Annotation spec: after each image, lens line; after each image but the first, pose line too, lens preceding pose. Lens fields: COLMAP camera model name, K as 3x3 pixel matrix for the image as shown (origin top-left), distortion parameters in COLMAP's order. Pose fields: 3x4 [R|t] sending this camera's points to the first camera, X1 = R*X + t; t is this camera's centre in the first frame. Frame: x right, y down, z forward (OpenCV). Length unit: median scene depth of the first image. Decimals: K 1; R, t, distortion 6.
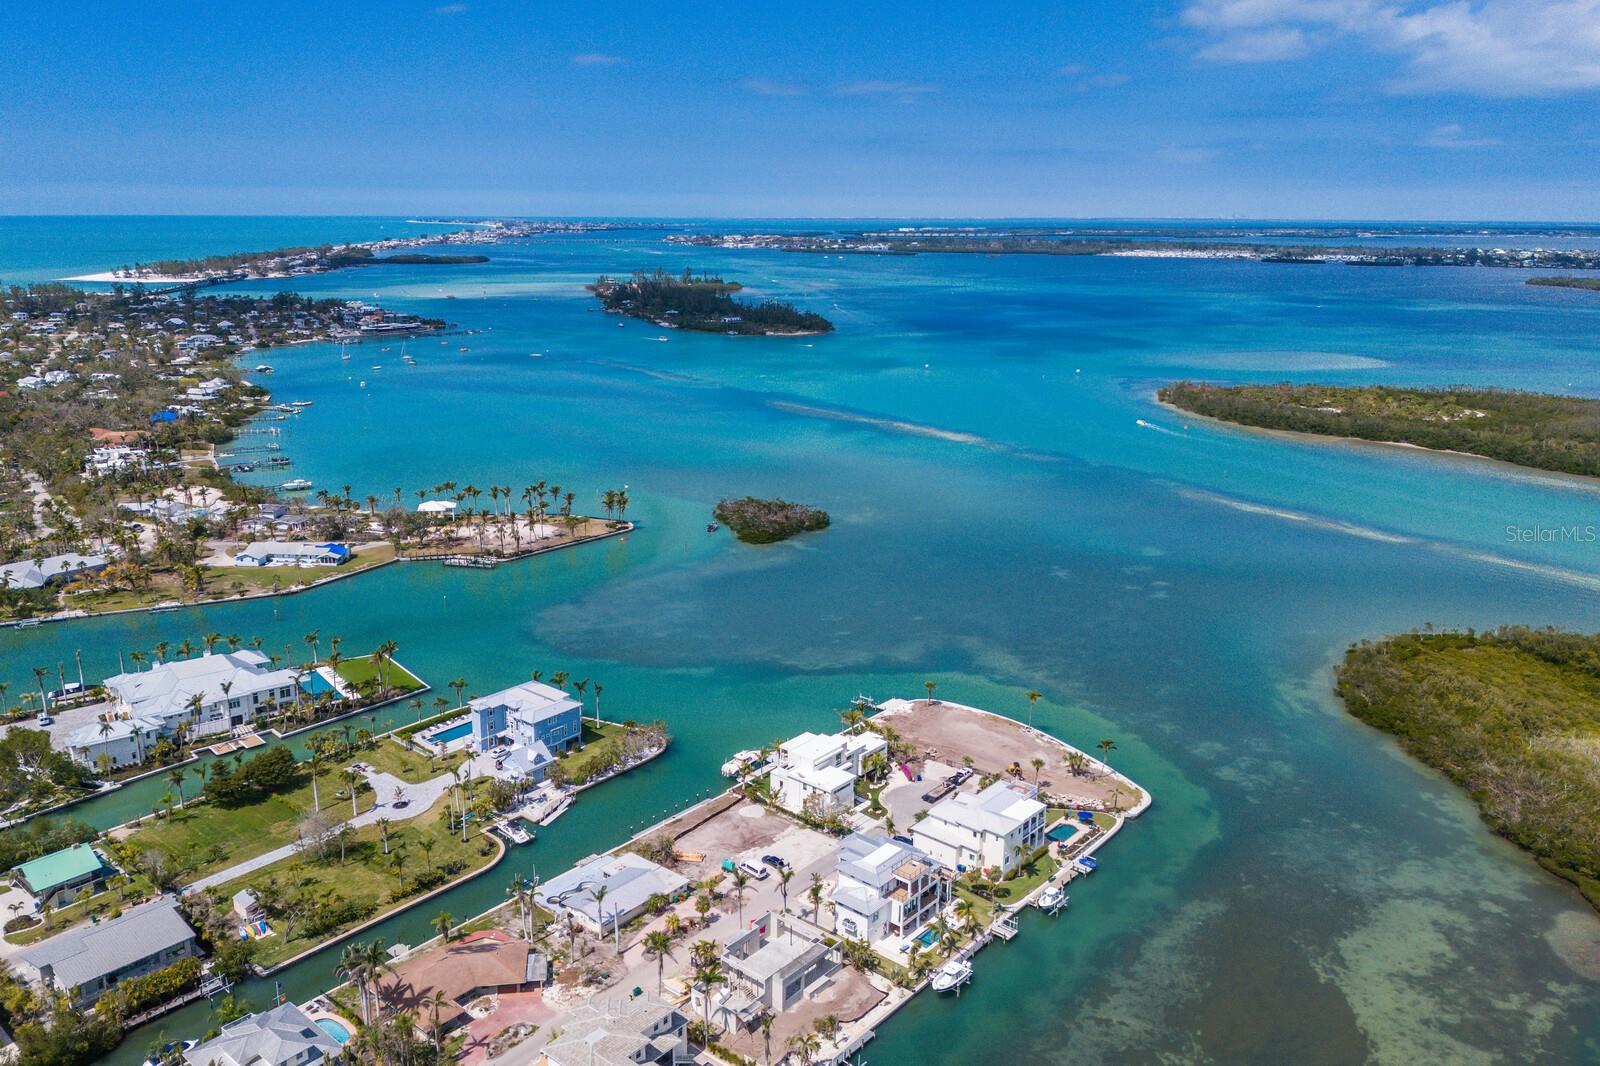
lens RADIAL K [[1196.6, 0, 764.1], [0, 1196.6, 533.7], [0, 0, 1]] dist [0.050545, -0.084647]
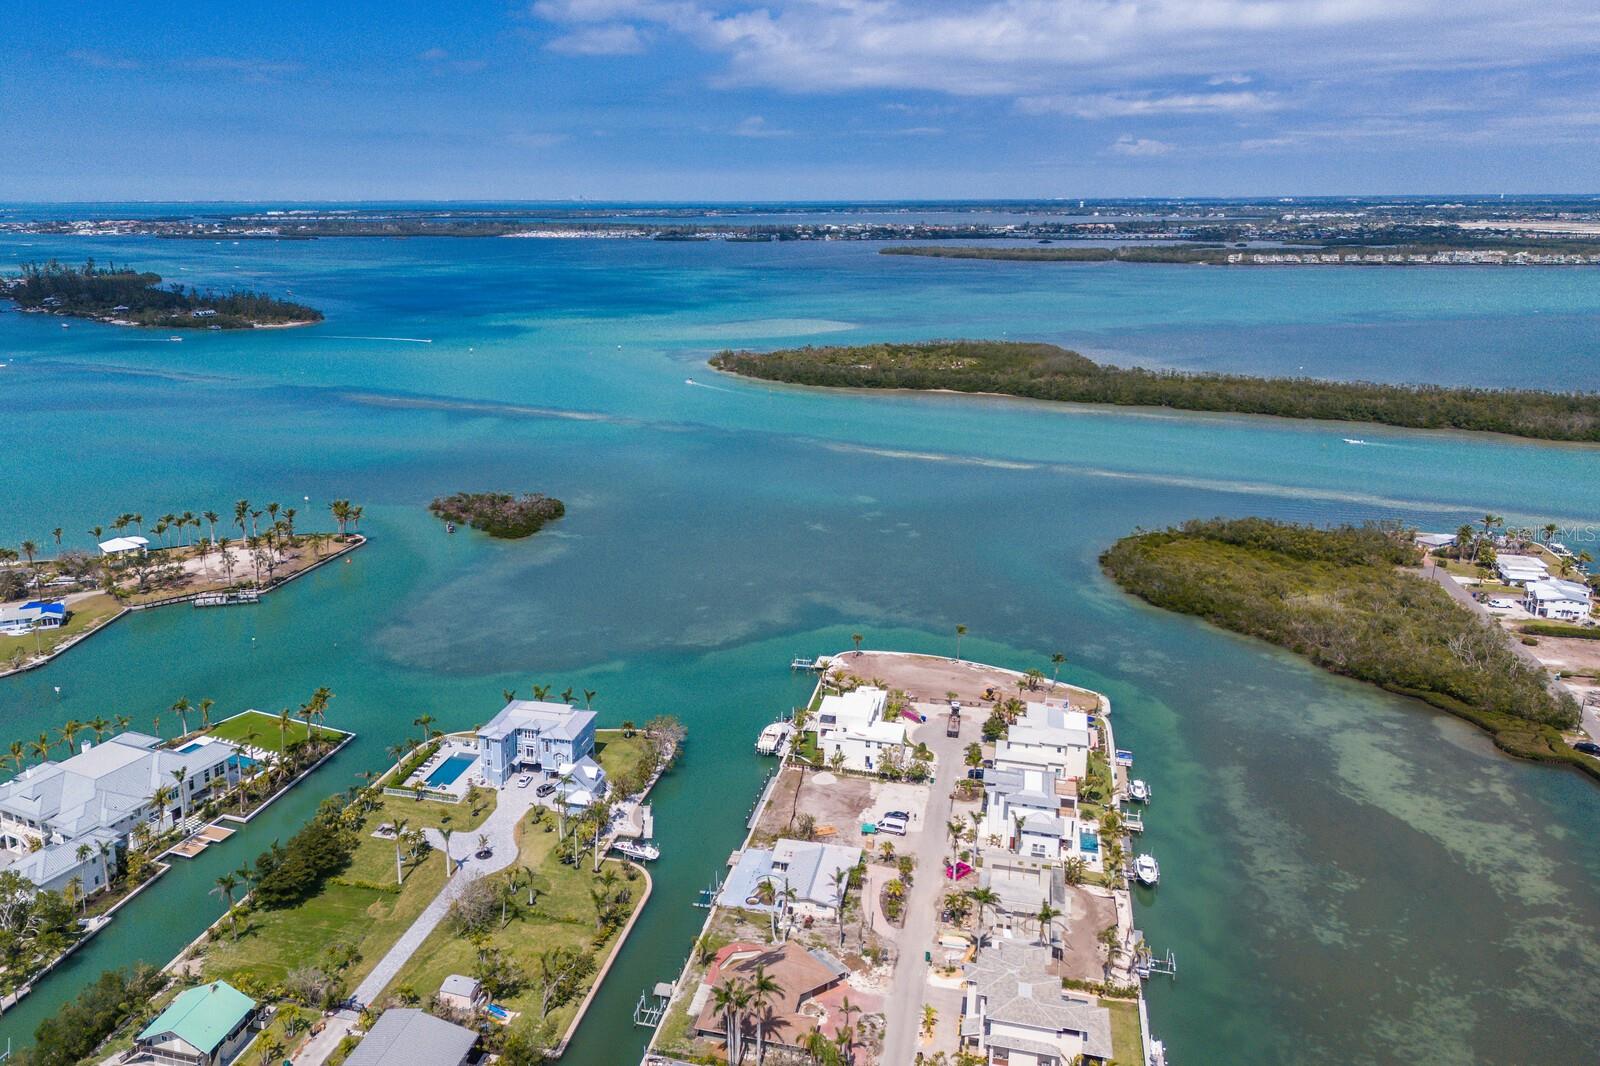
lens RADIAL K [[1204.0, 0, 704.2], [0, 1204.0, 489.8], [0, 0, 1]] dist [0.058216, -0.055059]
pose [[0.899731, -0.110216, 0.422299, -0.415030], [0.119733, 0.992798, 0.004013, -0.023828], [-0.419700, 0.046953, 0.906448, 0.080925]]
